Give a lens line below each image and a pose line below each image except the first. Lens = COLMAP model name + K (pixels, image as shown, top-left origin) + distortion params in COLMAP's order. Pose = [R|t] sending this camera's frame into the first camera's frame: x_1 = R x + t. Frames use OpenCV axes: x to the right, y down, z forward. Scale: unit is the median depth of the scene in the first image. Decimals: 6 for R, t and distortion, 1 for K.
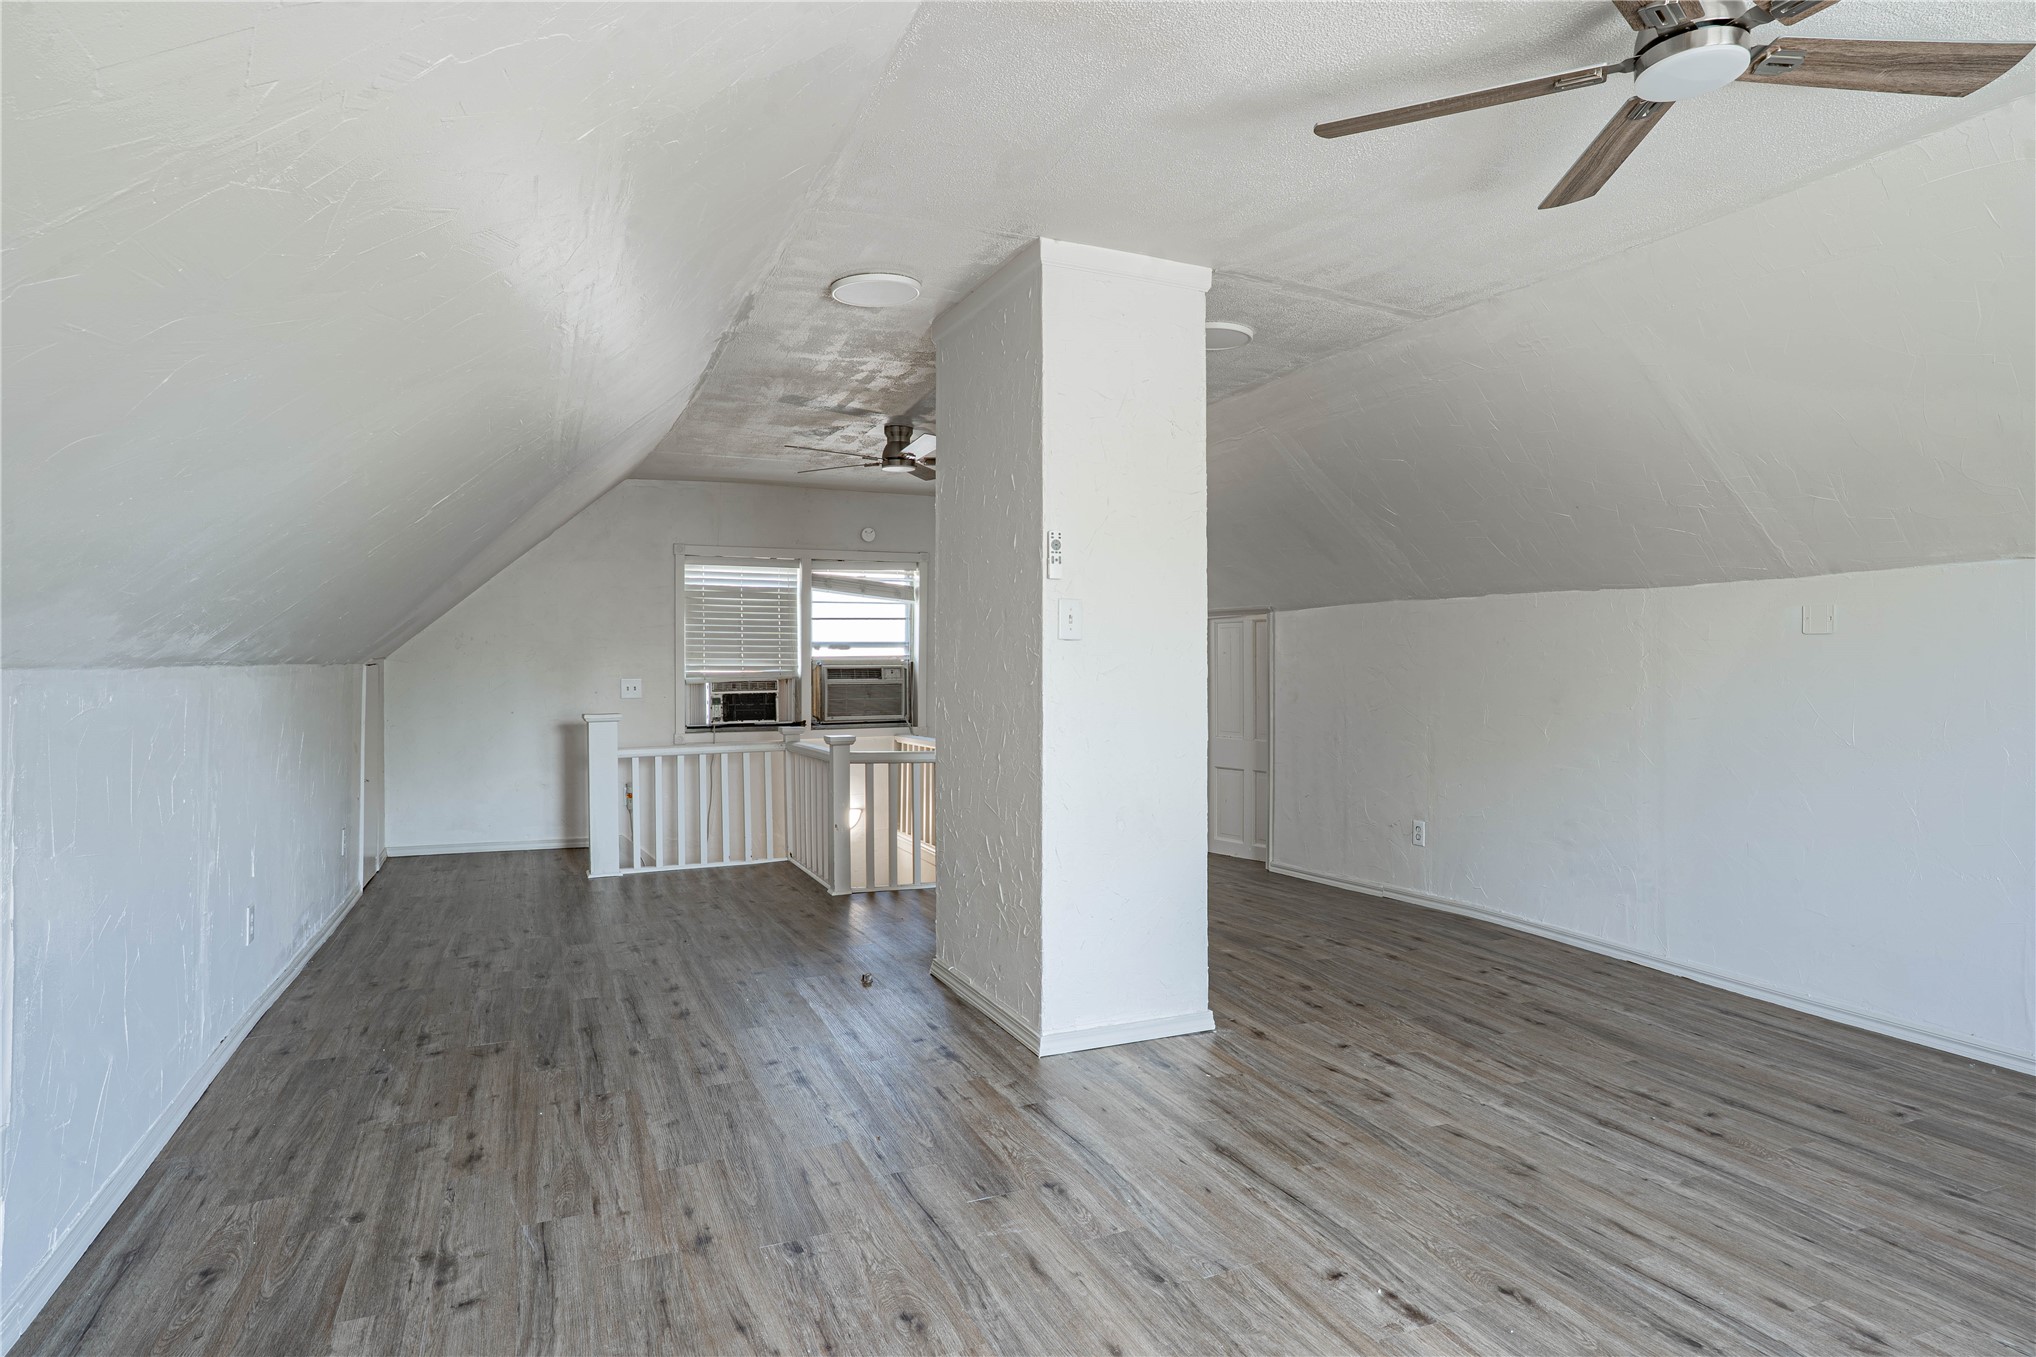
lens RADIAL K [[1127.6, 0, 1019.4], [0, 1127.6, 663.7], [0, 0, 1]] dist [-0.054066, 0.037731]
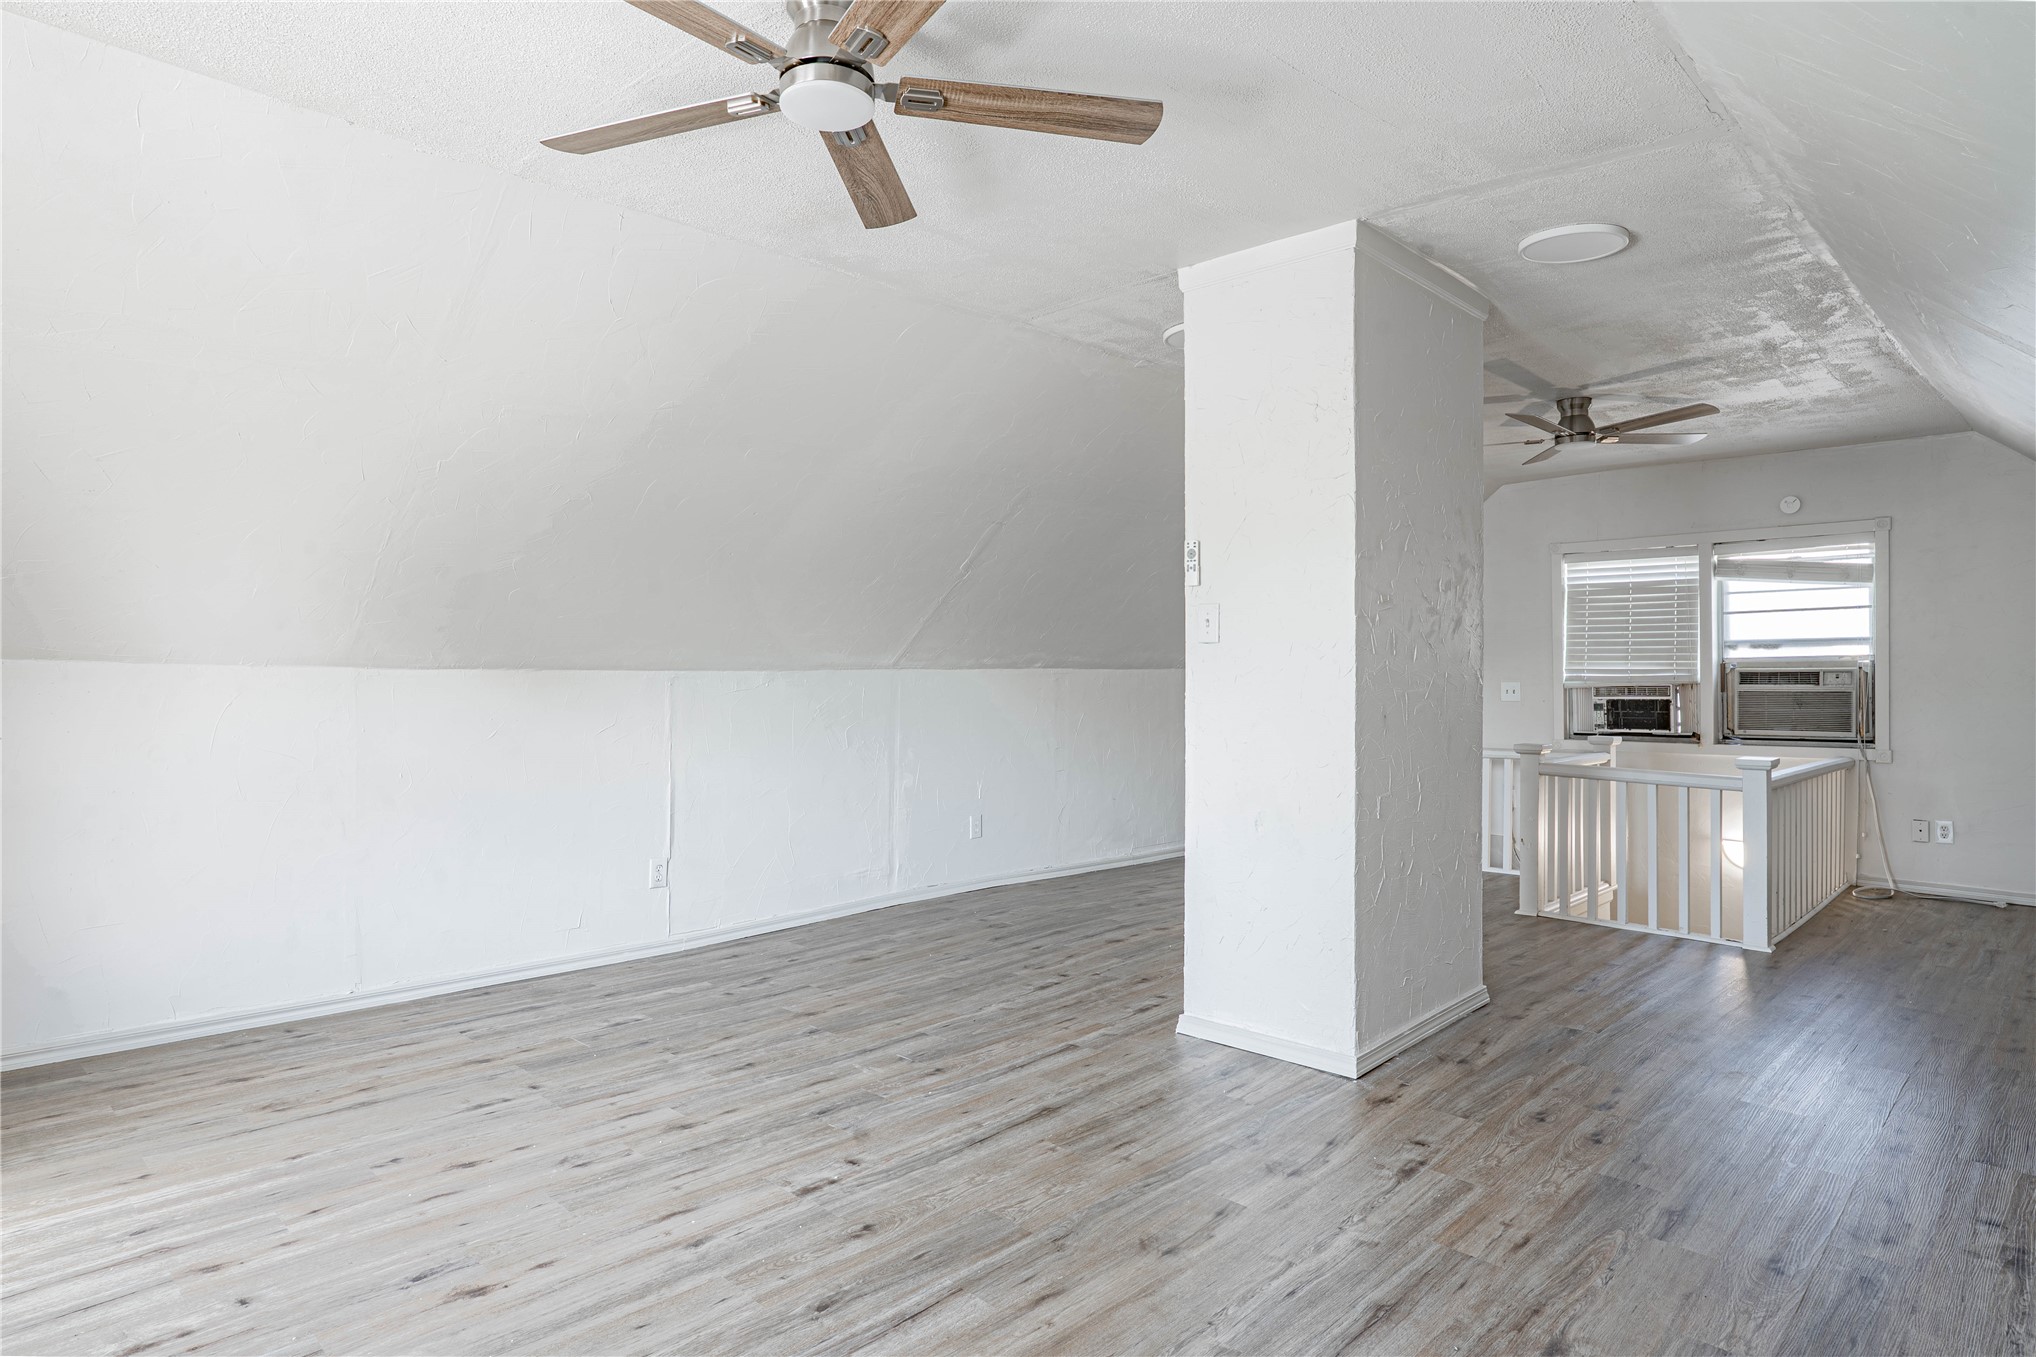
lens RADIAL K [[1154.4, 0, 1017.8], [0, 1154.4, 687.6], [0, 0, 1]] dist [-0.054610, 0.040158]
pose [[0.370871, 0.013883, -0.928581, 0.867770], [0.003531, 0.999860, 0.016359, 0.000105], [0.928678, -0.009346, 0.370770, 0.397499]]
